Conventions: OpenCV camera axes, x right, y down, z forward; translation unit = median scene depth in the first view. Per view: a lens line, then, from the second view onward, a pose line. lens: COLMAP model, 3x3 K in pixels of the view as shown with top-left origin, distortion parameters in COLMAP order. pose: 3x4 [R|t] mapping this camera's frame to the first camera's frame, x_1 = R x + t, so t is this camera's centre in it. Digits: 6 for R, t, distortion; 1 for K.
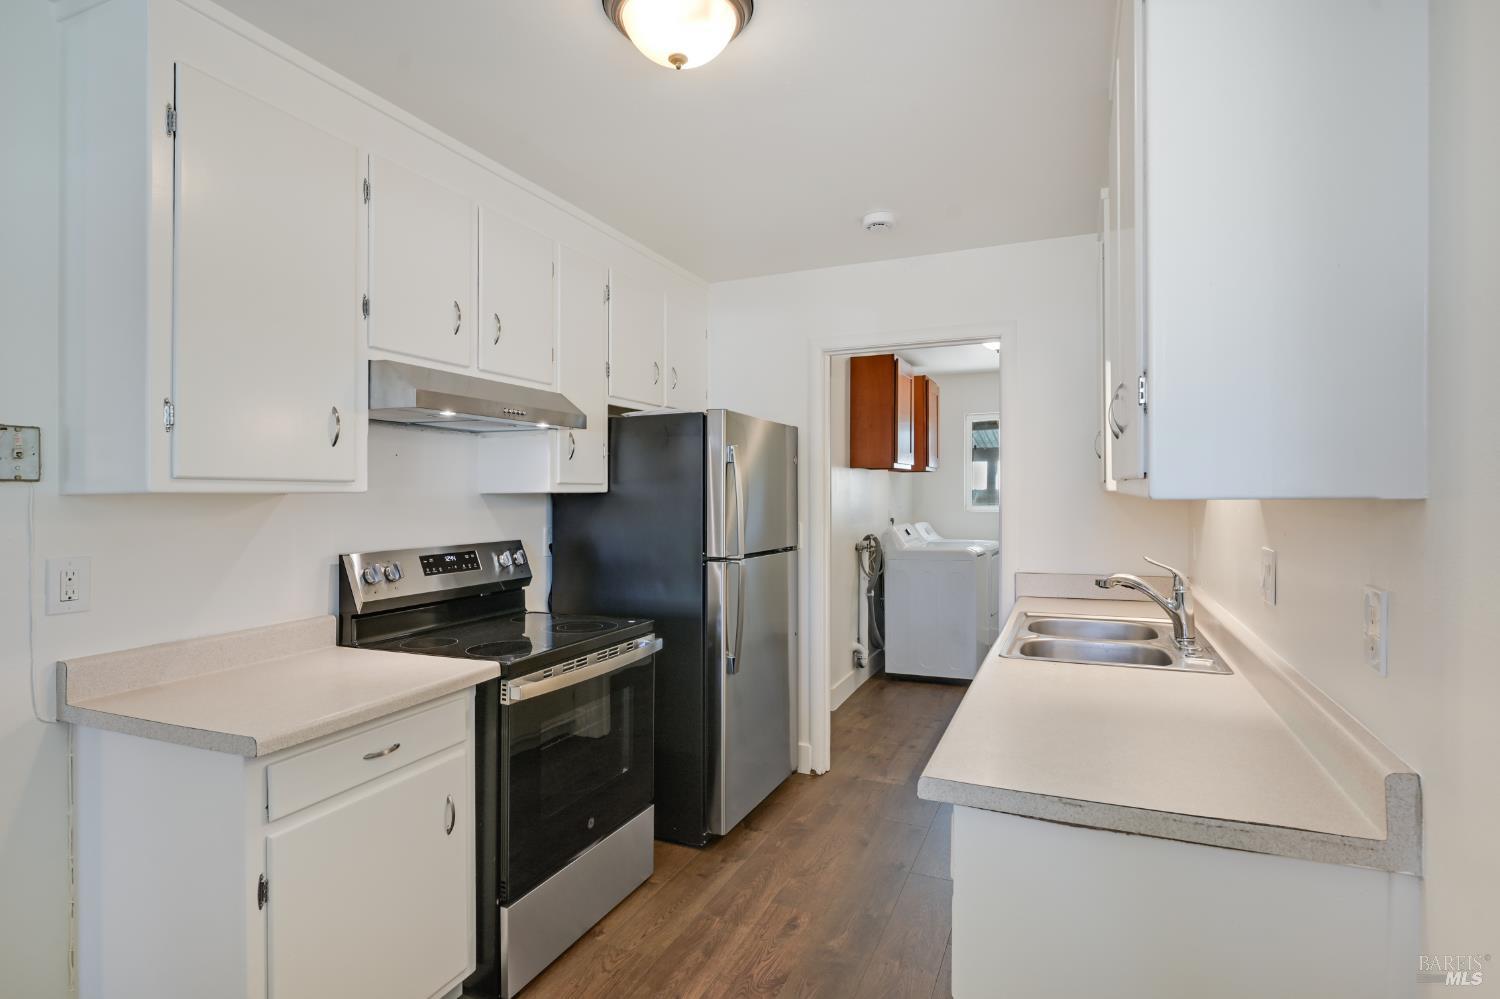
lens RADIAL K [[775.2, 0, 758.6], [0, 775.2, 494.8], [0, 0, 1]] dist [-0.004395, -0.000761]
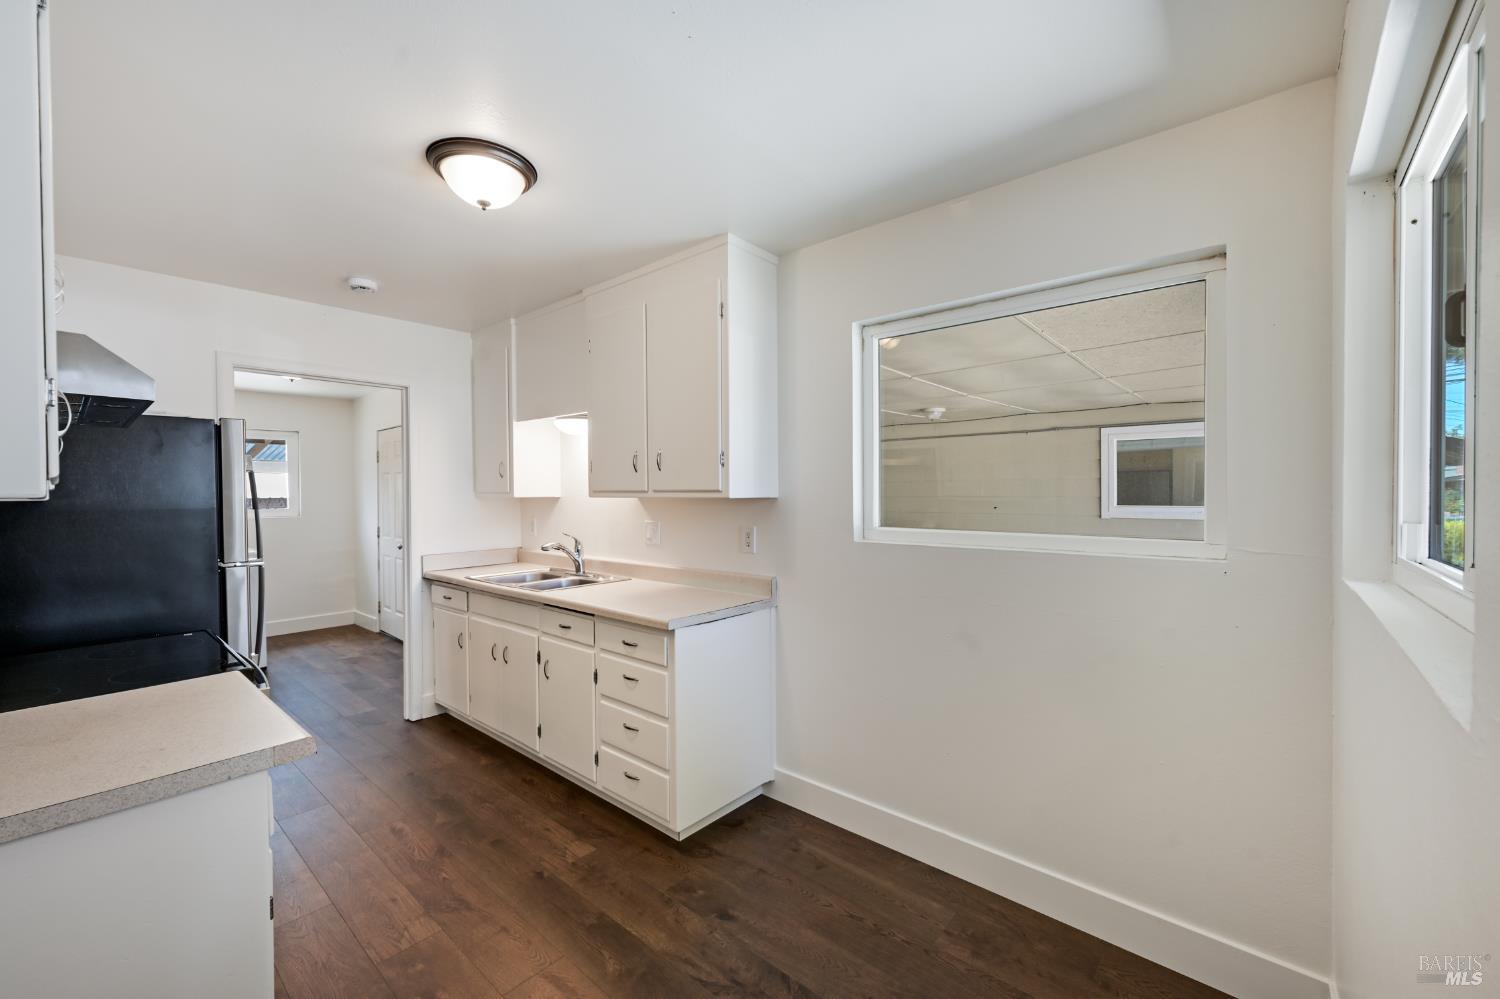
lens RADIAL K [[597.0, 0, 756.6], [0, 597.0, 500.3], [0, 0, 1]] dist [0.000205, 0.000571]
pose [[0.296799, -0.006117, 0.954920, -0.691985], [0.011116, 0.999934, 0.002950, 0.004064], [-0.954875, 0.009740, 0.296848, 0.115289]]
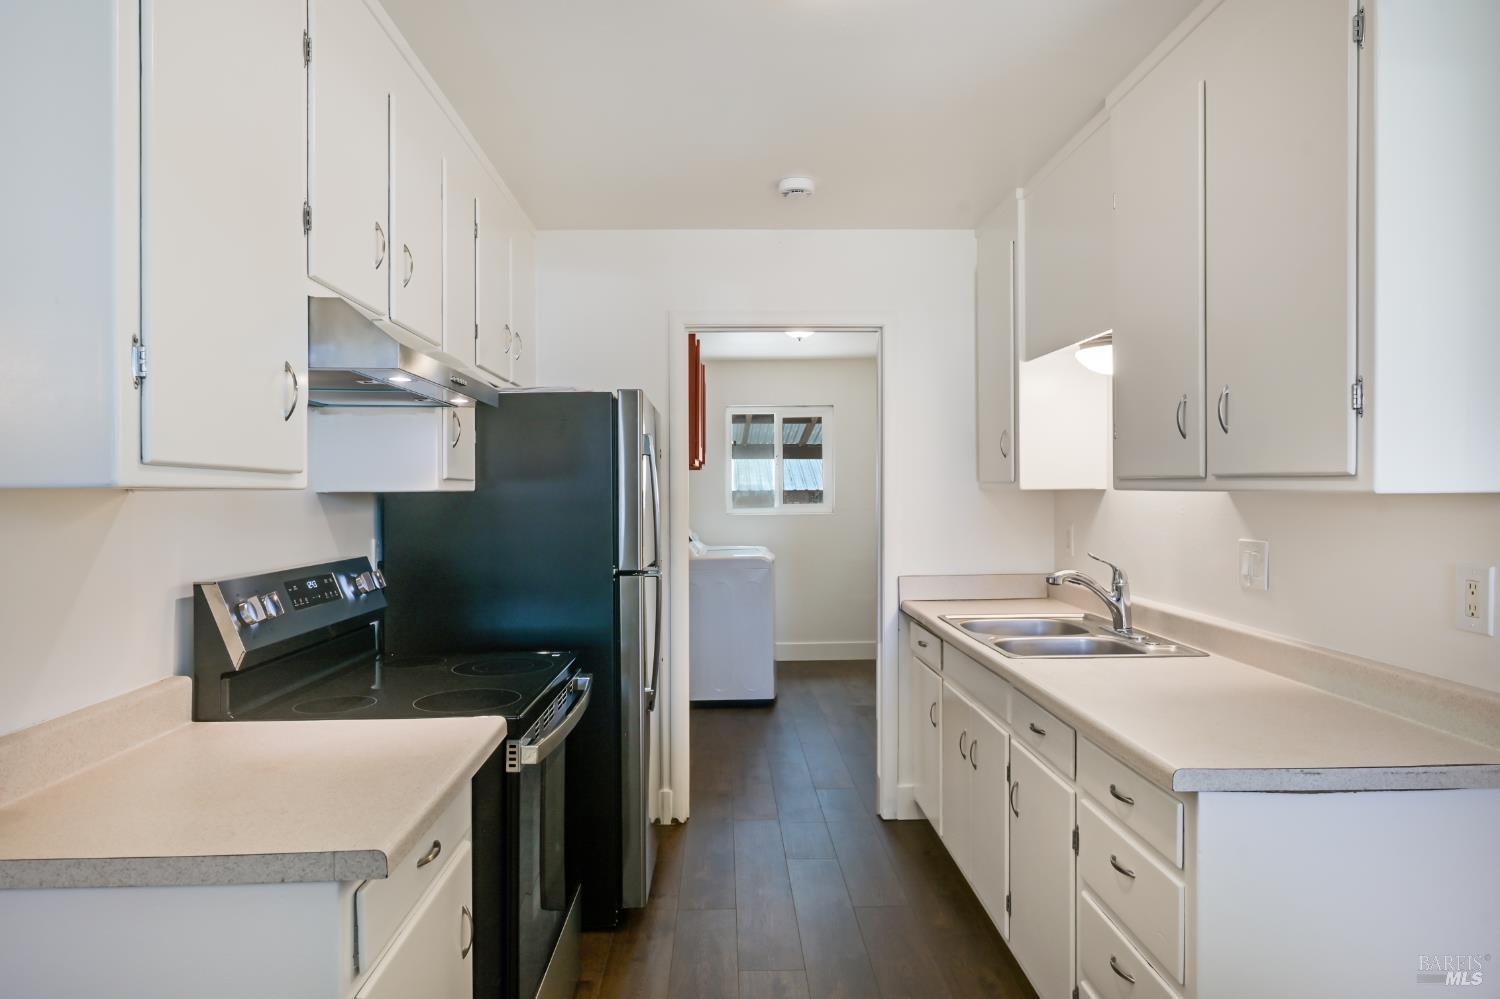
lens RADIAL K [[911.6, 0, 763.2], [0, 911.6, 496.8], [0, 0, 1]] dist [-0.009358, 0.004905]
pose [[0.904480, -0.002586, 0.426507, -0.385790], [0.003100, 0.999995, -0.000510, 0.004300], [-0.426504, 0.001784, 0.904484, 0.079423]]
